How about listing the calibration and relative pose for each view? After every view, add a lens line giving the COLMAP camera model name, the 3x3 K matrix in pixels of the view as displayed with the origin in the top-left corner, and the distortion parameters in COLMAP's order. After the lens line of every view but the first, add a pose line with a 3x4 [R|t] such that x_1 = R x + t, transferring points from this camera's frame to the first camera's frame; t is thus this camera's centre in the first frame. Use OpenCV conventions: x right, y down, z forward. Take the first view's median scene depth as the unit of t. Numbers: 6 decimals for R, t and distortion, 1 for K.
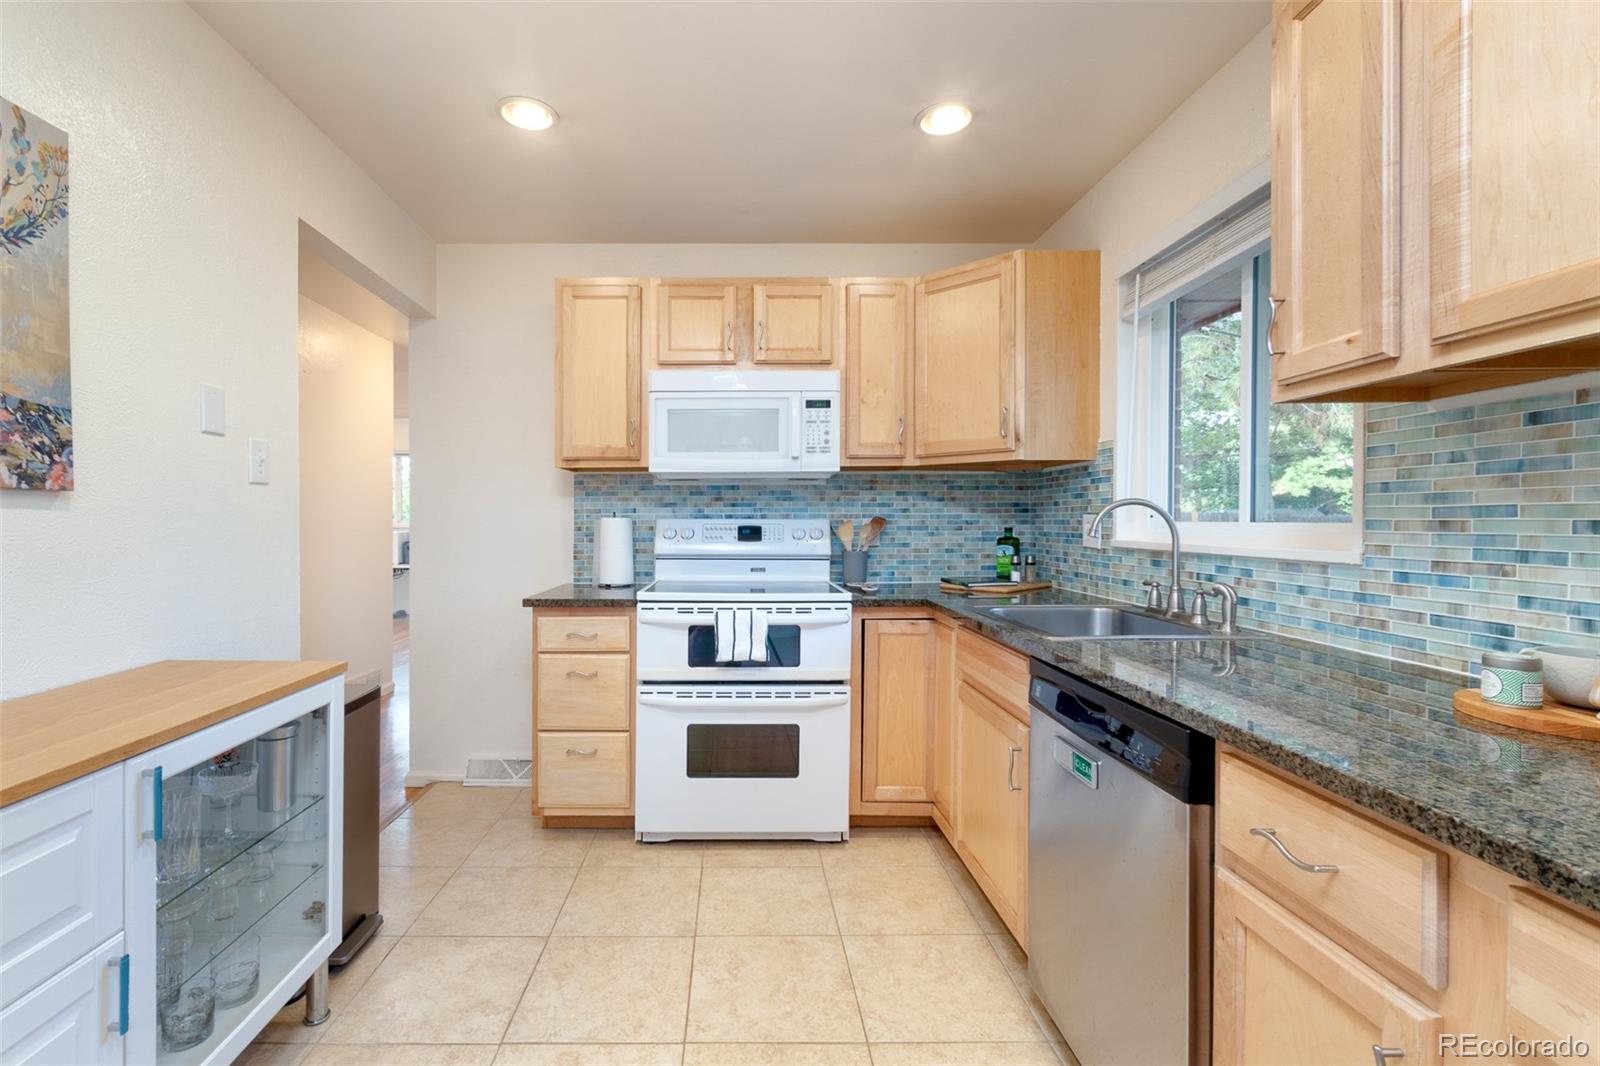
lens RADIAL K [[716.3, 0, 743.8], [0, 716.3, 533.4], [0, 0, 1]] dist [-0.001539, 0.000005]
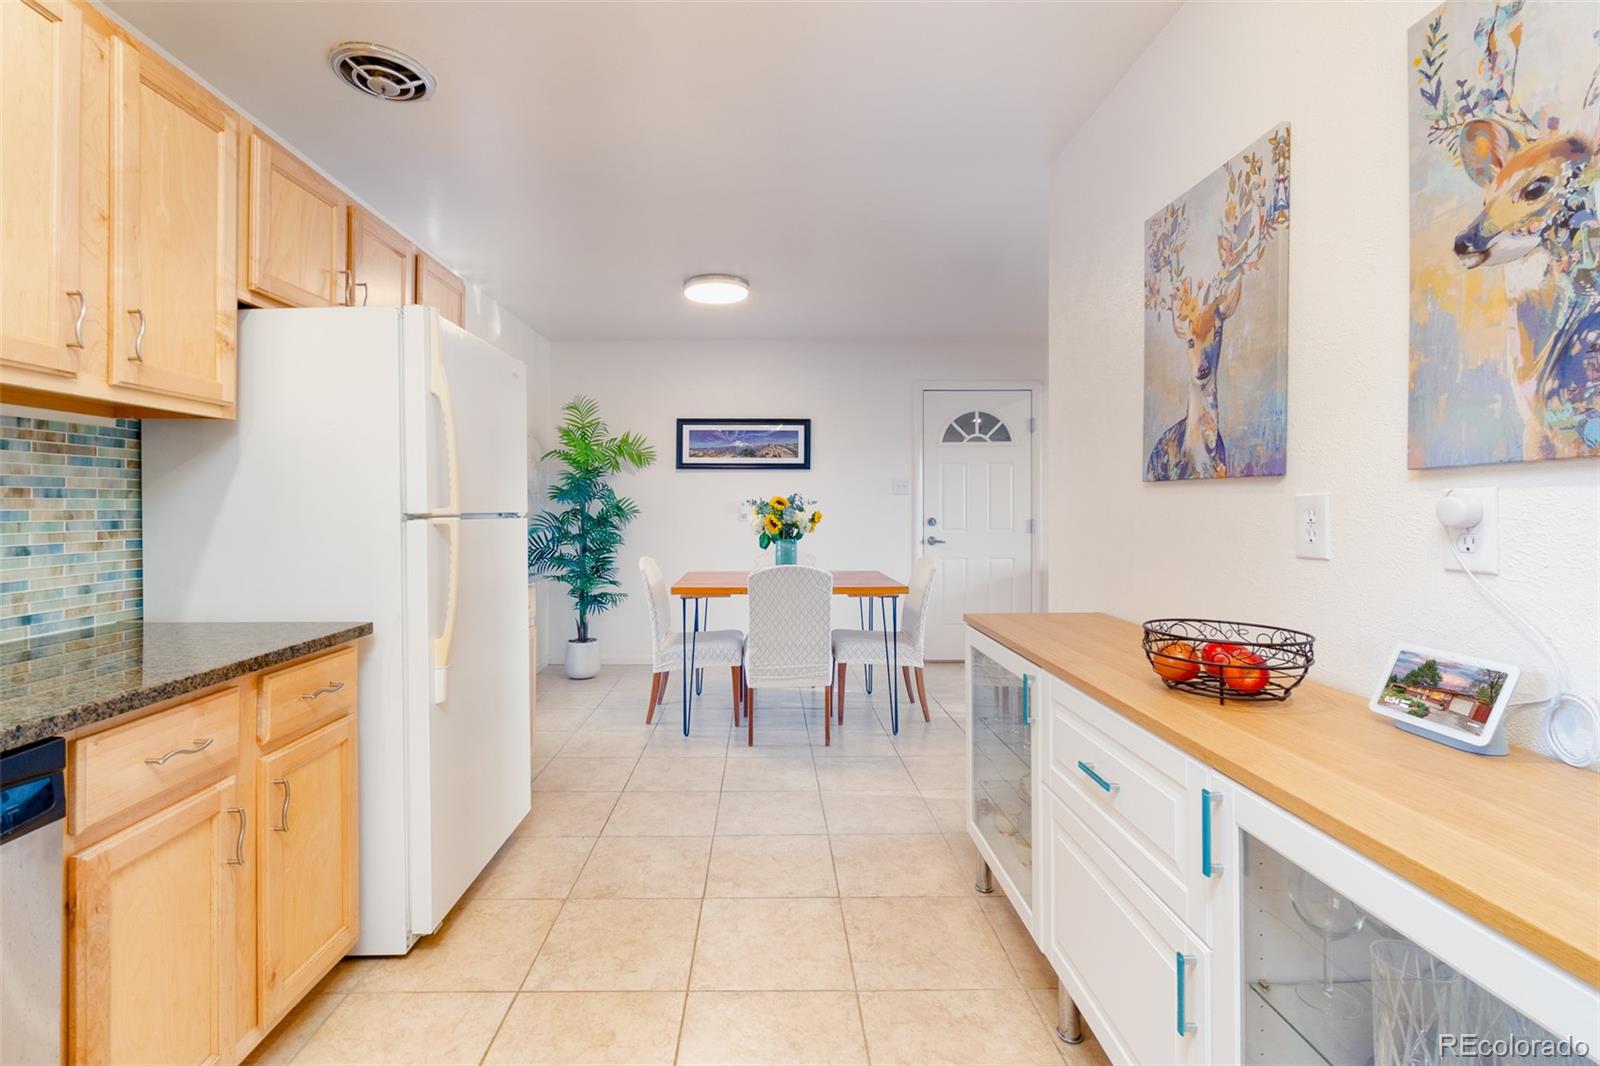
lens RADIAL K [[706.1, 0, 774.3], [0, 706.1, 489.1], [0, 0, 1]] dist [-0.000572, 0.000916]
pose [[-0.999978, 0.005998, 0.002798, -0.137313], [0.005983, 0.999968, -0.005313, -0.016832], [-0.002830, -0.005296, -0.999982, 0.860840]]
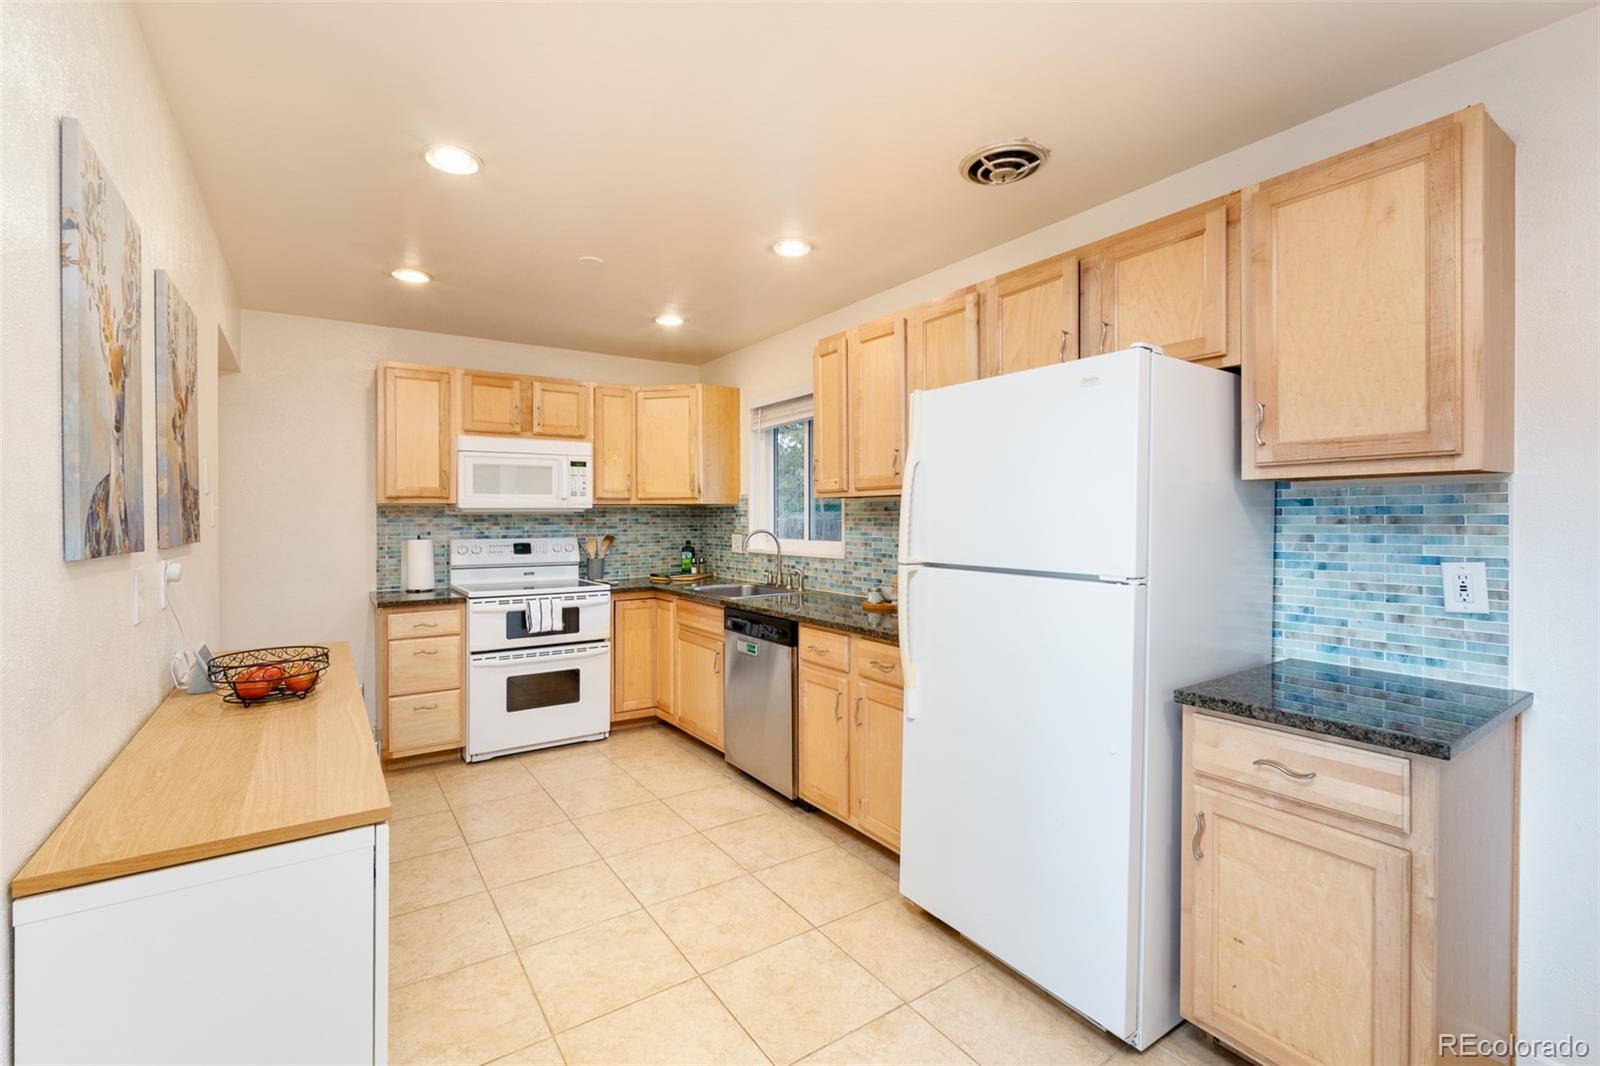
lens RADIAL K [[694.5, 0, 793.9], [0, 694.5, 526.1], [0, 0, 1]] dist [0.000867, -0.000024]
pose [[0.831445, -0.007807, 0.555553, -0.399770], [0.012687, 0.999907, -0.004936, -0.039730], [-0.555463, 0.011152, 0.831467, -0.582855]]
